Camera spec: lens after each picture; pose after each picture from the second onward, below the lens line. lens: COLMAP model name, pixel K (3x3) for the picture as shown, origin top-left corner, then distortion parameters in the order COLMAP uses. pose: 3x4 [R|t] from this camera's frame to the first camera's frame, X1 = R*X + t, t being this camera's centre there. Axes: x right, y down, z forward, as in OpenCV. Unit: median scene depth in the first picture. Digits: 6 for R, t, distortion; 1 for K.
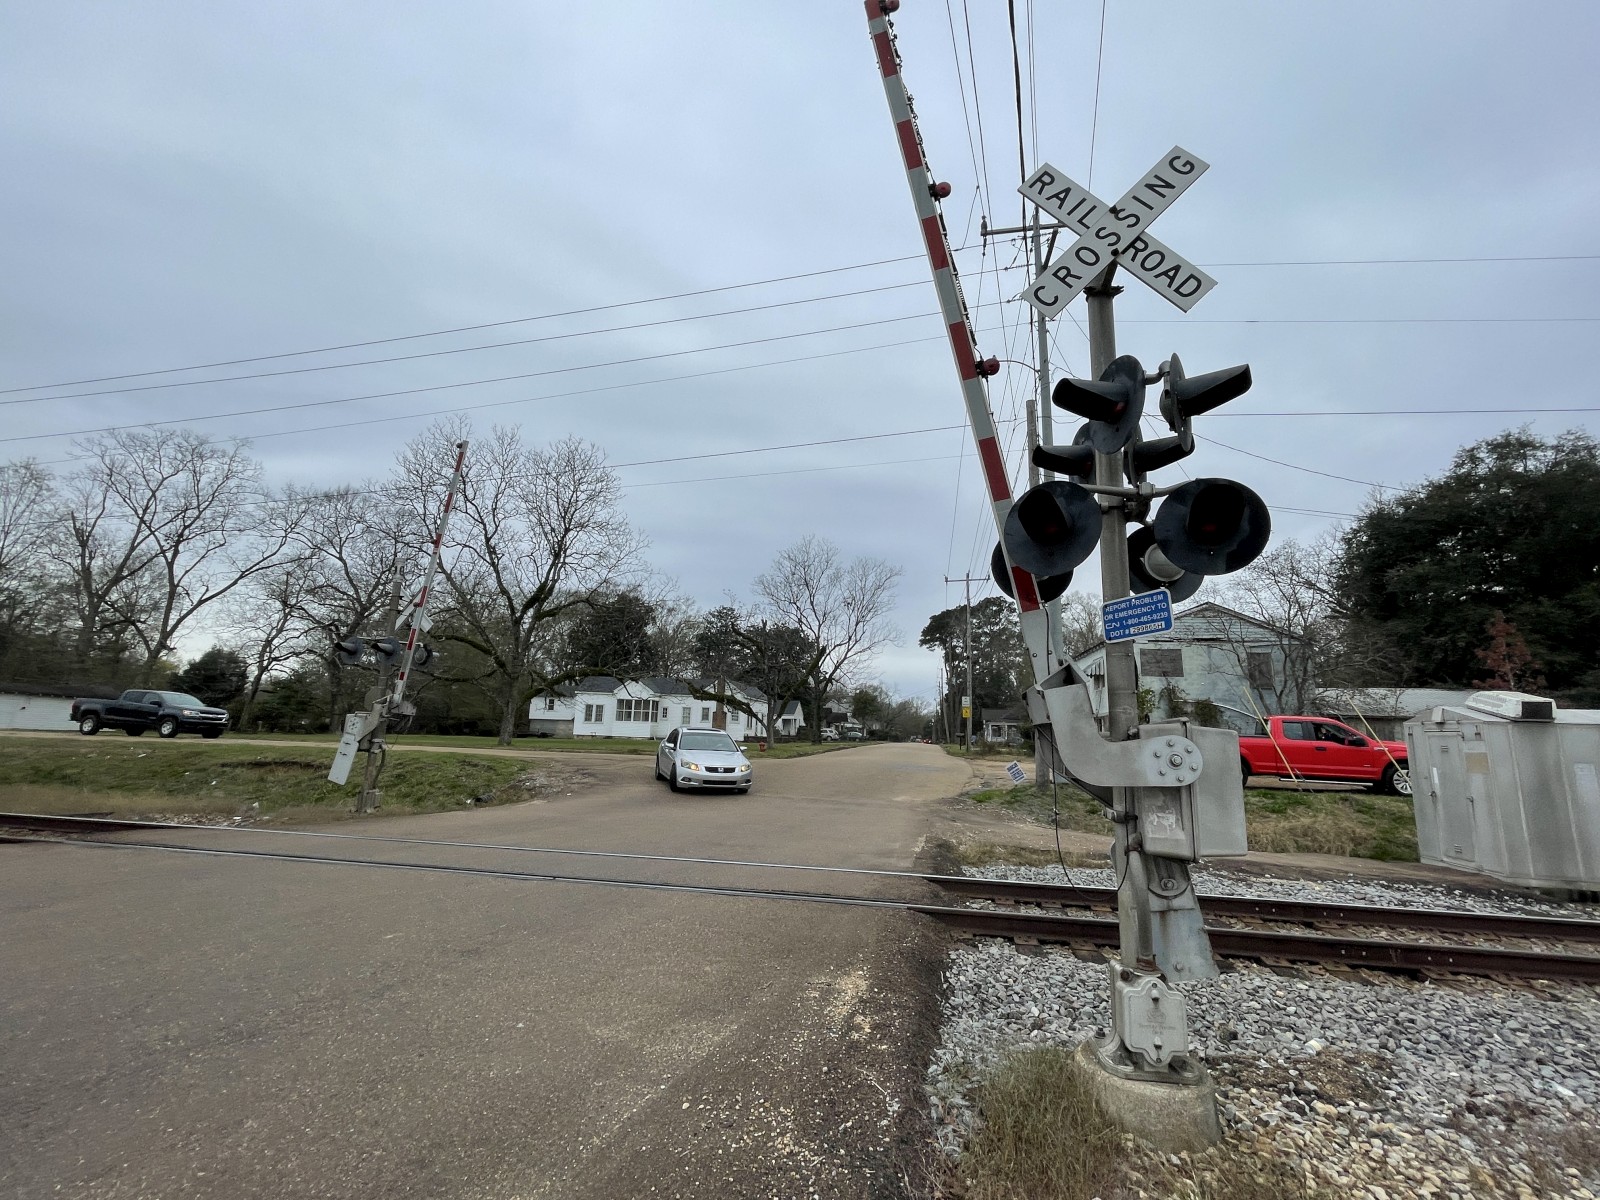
lens RADIAL K [[682.9, 0, 805.2], [0, 682.9, 594.4], [0, 0, 1]] dist [-0.001776, -0.000742]
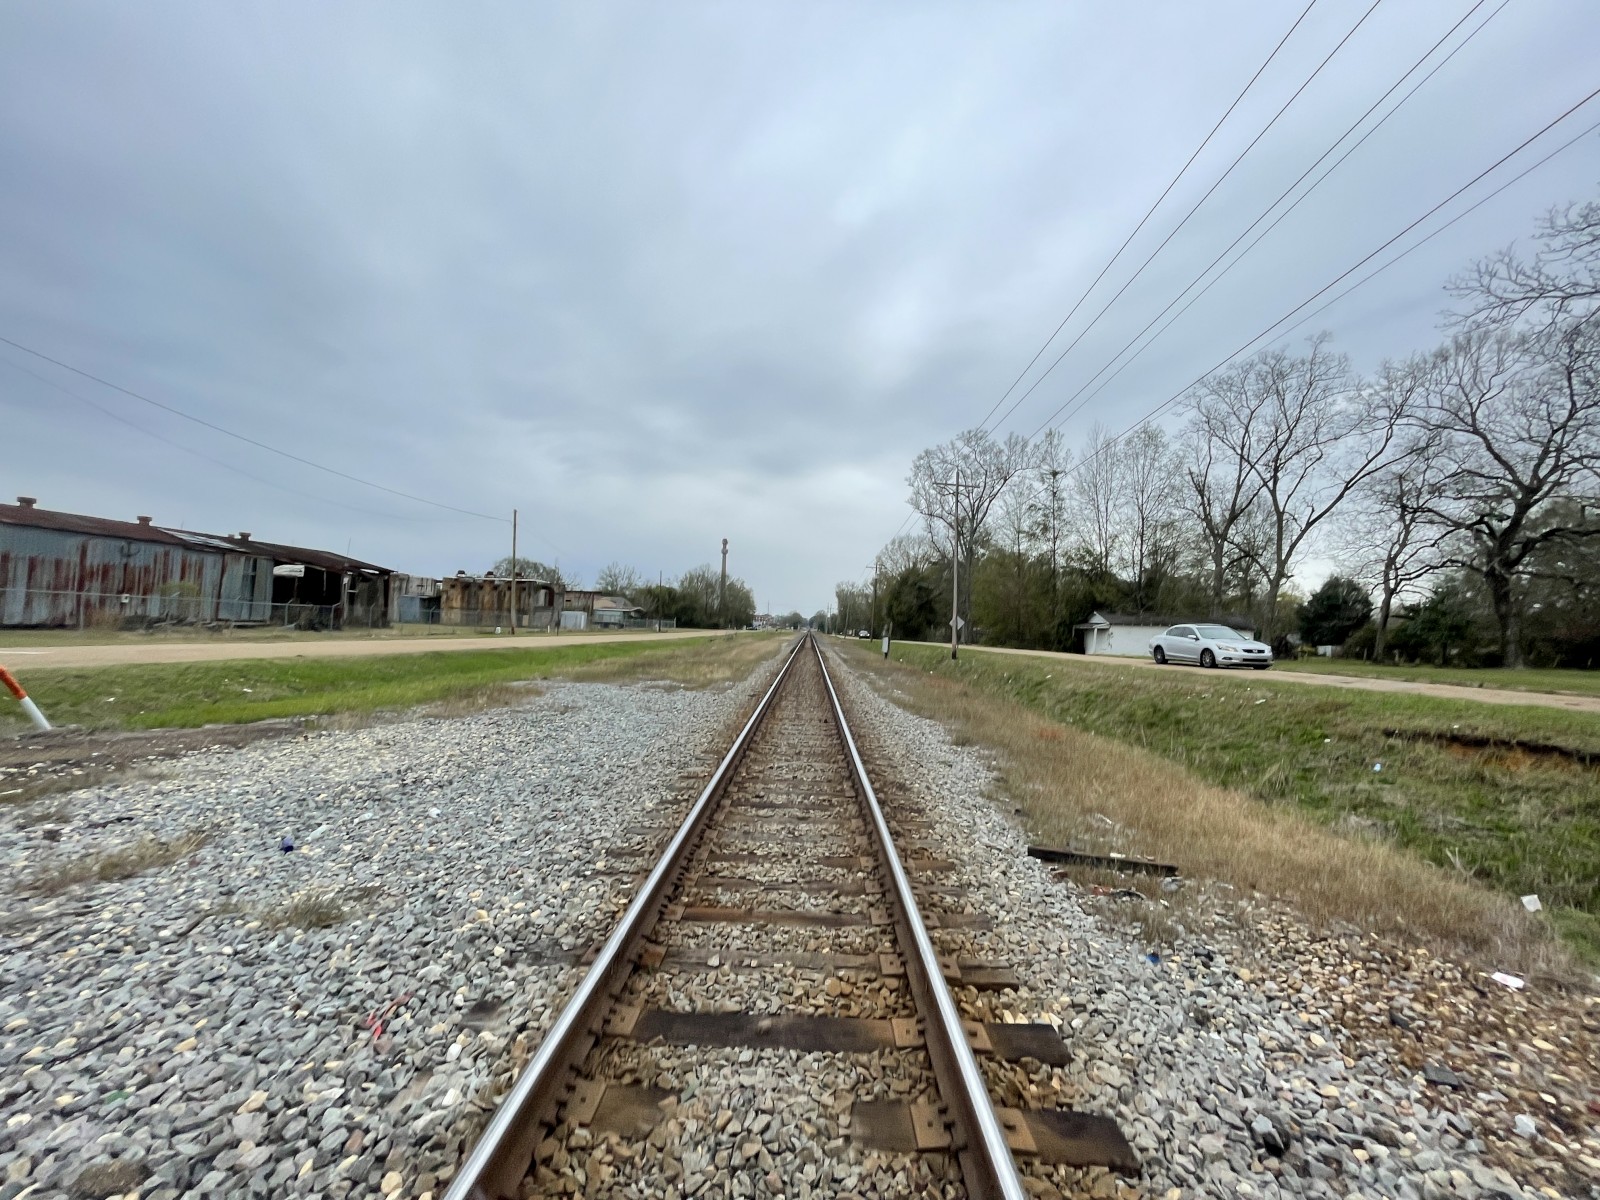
lens RADIAL K [[645.9, 0, 811.3], [0, 645.9, 611.6], [0, 0, 1]] dist [-0.004223, -0.000302]
pose [[0.173336, -0.049496, -0.983618, -0.402888], [0.172891, 0.984756, -0.019086, 0.079589], [0.969569, -0.166750, 0.179251, 0.454092]]
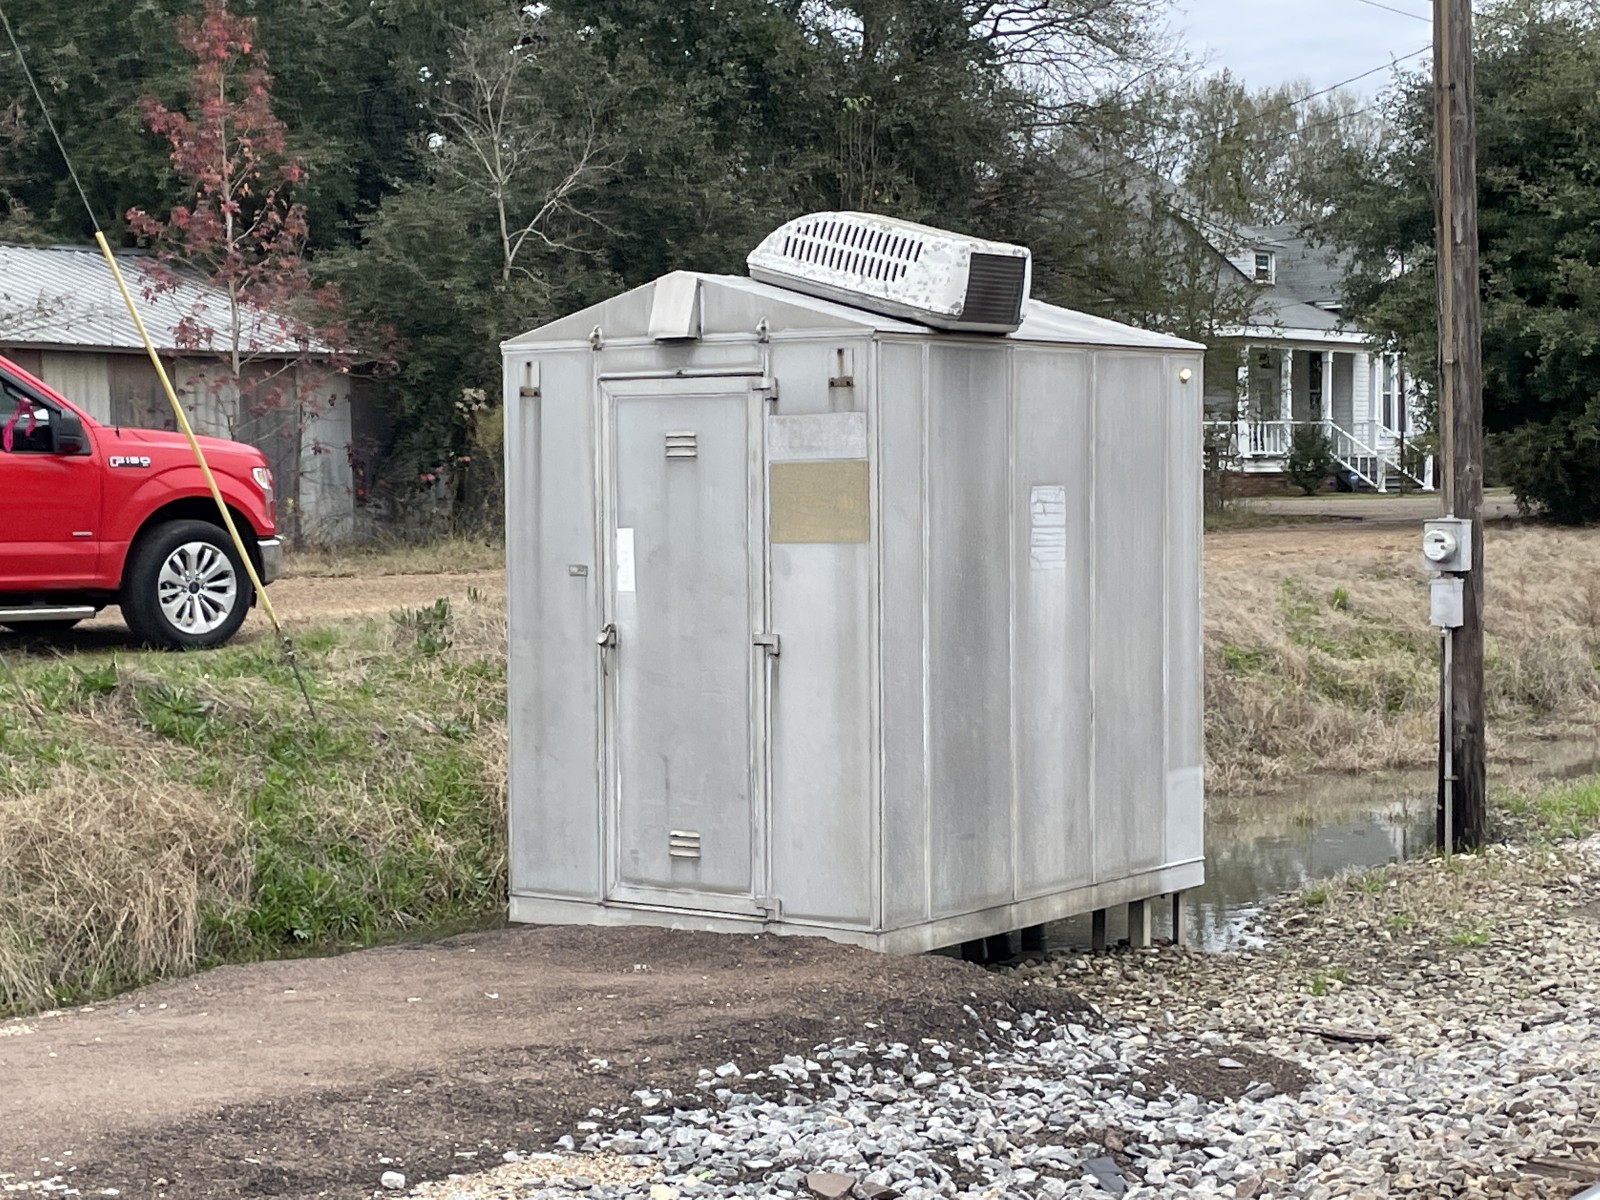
lens RADIAL K [[2879.1, 0, 823.7], [0, 2879.1, 604.3], [0, 0, 1]] dist [0.128074, -0.076211]
pose [[0.430916, -0.080408, 0.898803, 0.028492], [-0.155109, 0.974598, 0.161553, 0.060788], [-0.888962, -0.209028, 0.407498, 0.297709]]
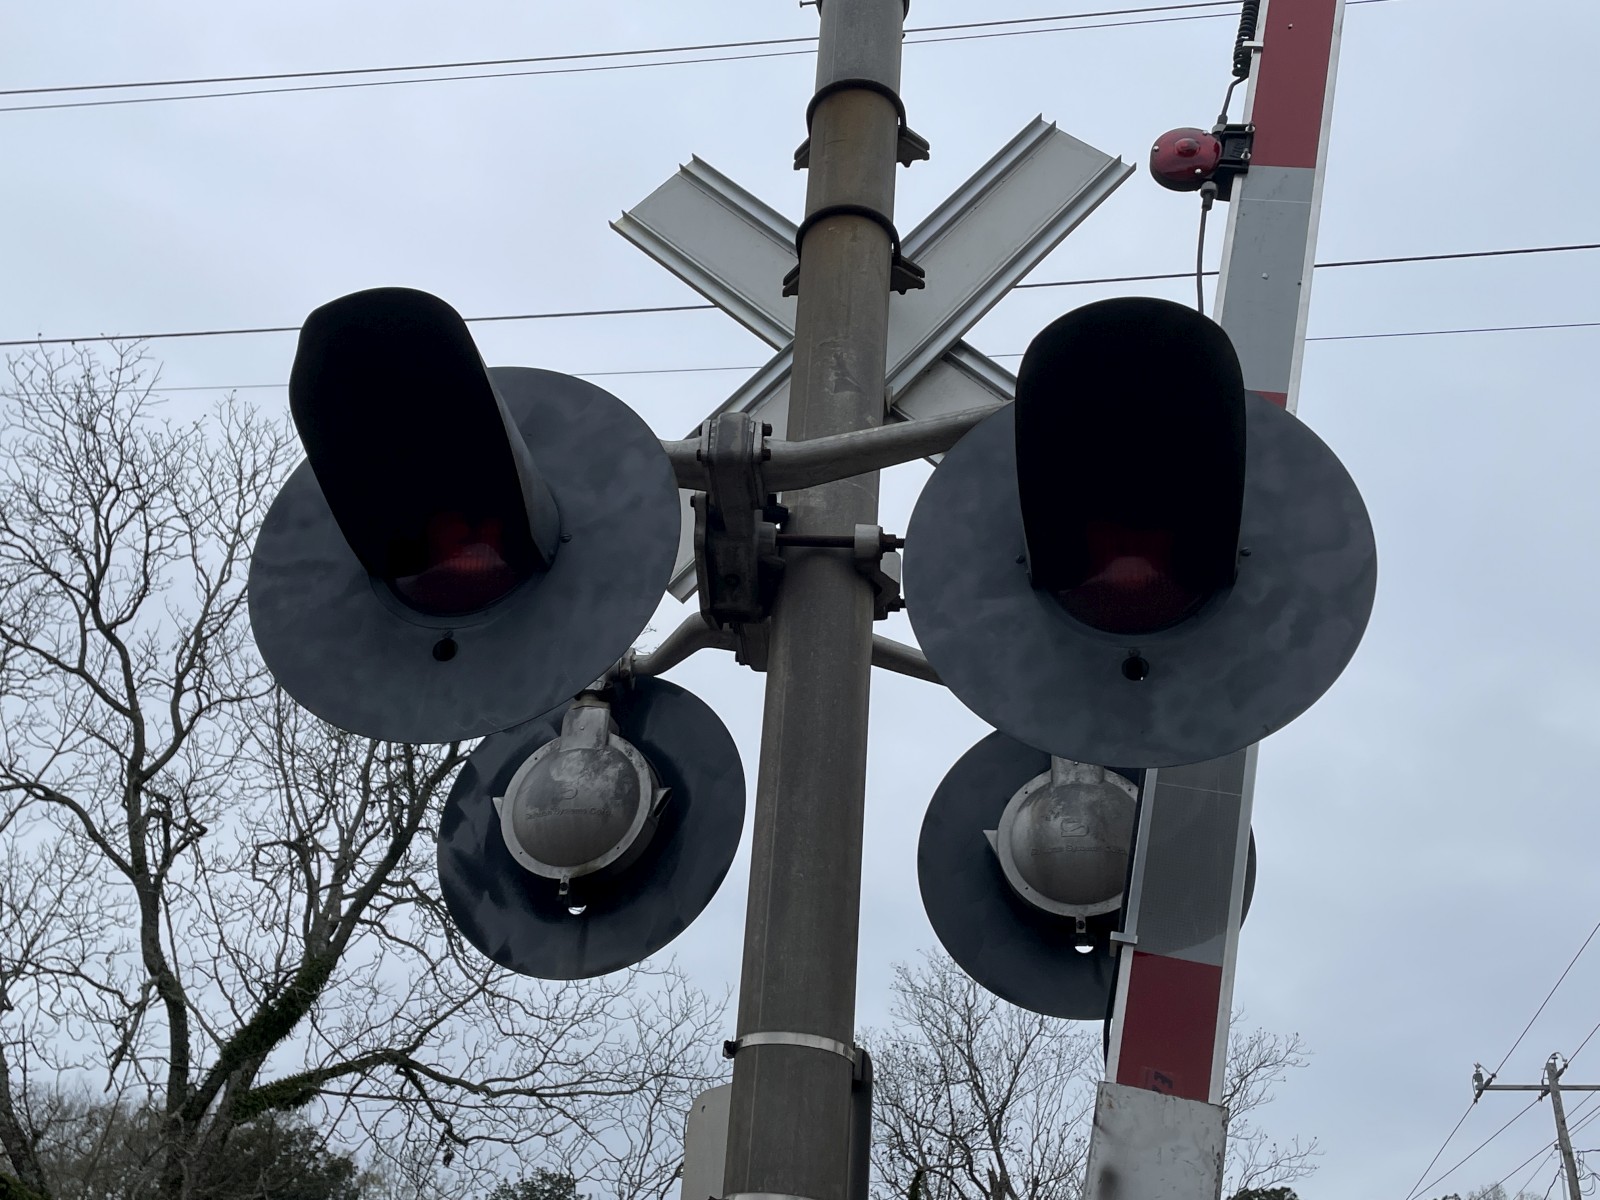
lens RADIAL K [[1659.3, 0, 768.6], [0, 1659.3, 595.9], [0, 0, 1]] dist [0.162296, -0.261168]
pose [[0.995620, 0.072190, 0.059414, -0.398849], [-0.049145, 0.944684, -0.324278, 0.080470], [-0.079537, 0.319937, 0.944094, 0.508106]]
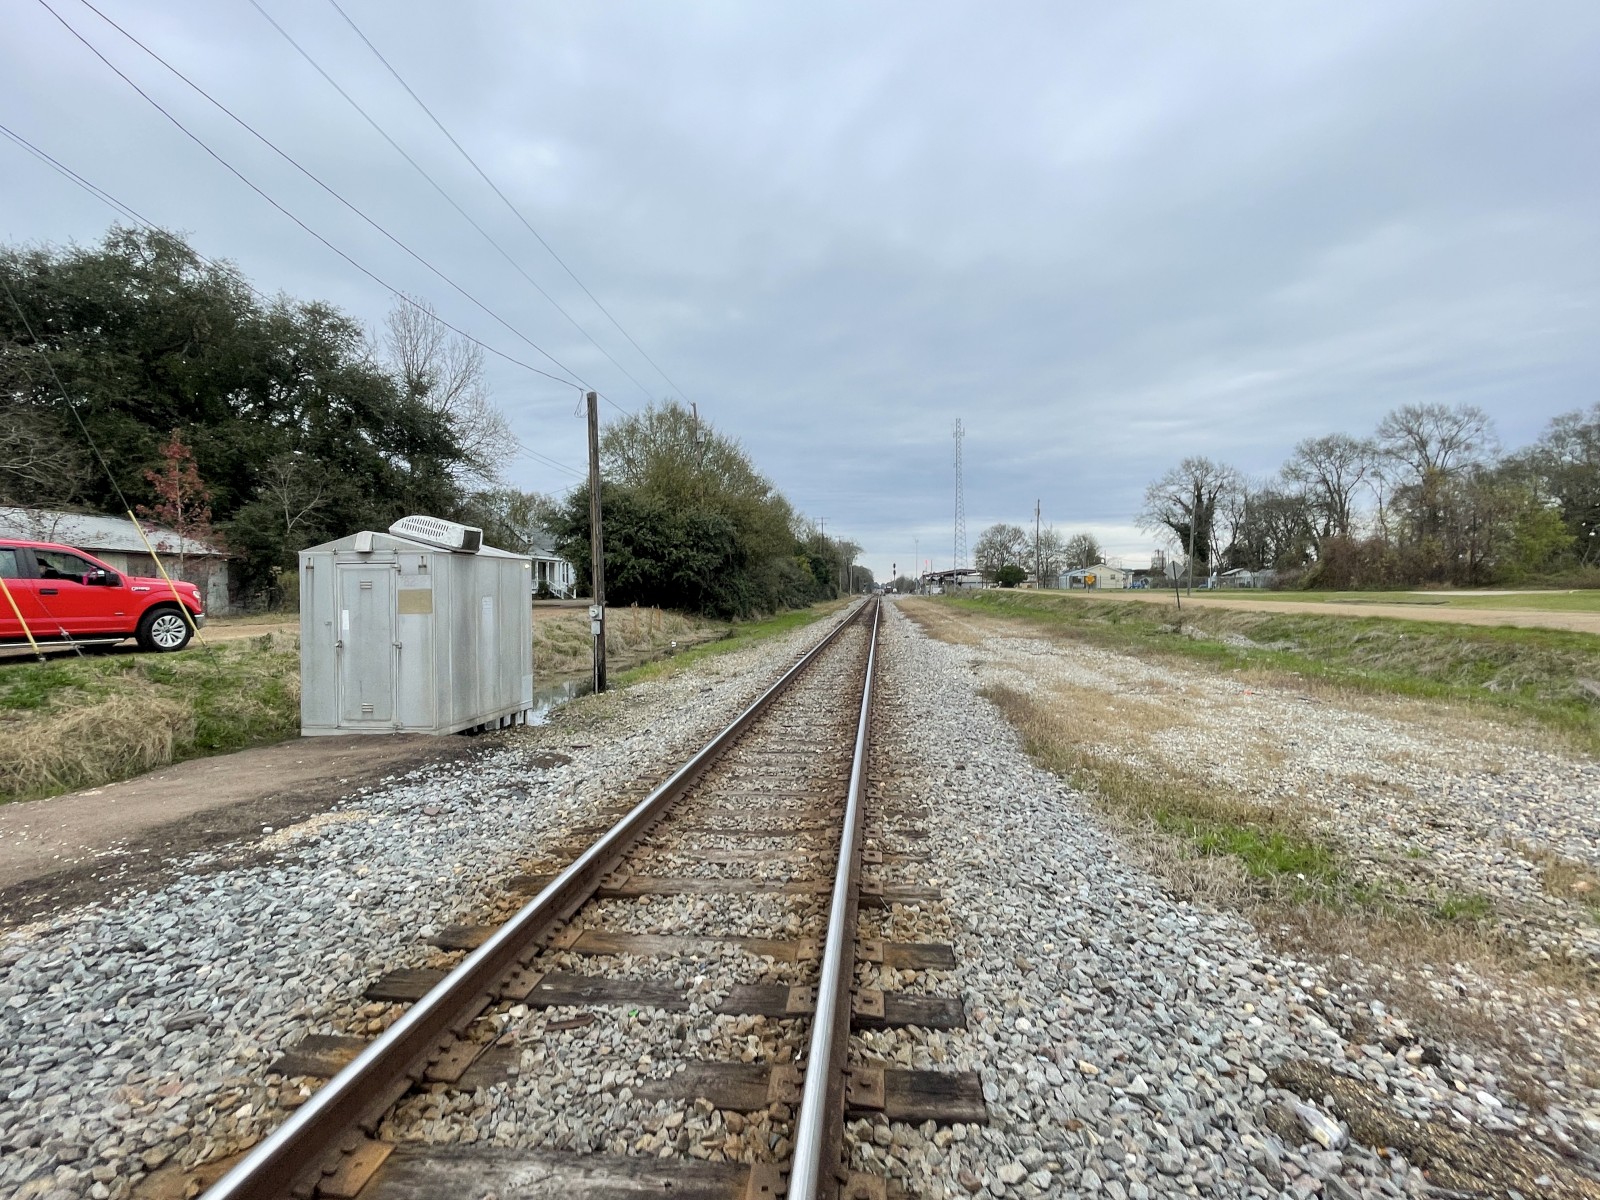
lens RADIAL K [[721.0, 0, 804.3], [0, 721.0, 601.4], [0, 0, 1]] dist [-0.002032, -0.000542]
pose [[-0.071771, -0.049354, 0.996199, 0.048196], [-0.195389, 0.980119, 0.034481, 0.066033], [-0.978096, -0.192172, -0.079987, 0.320346]]
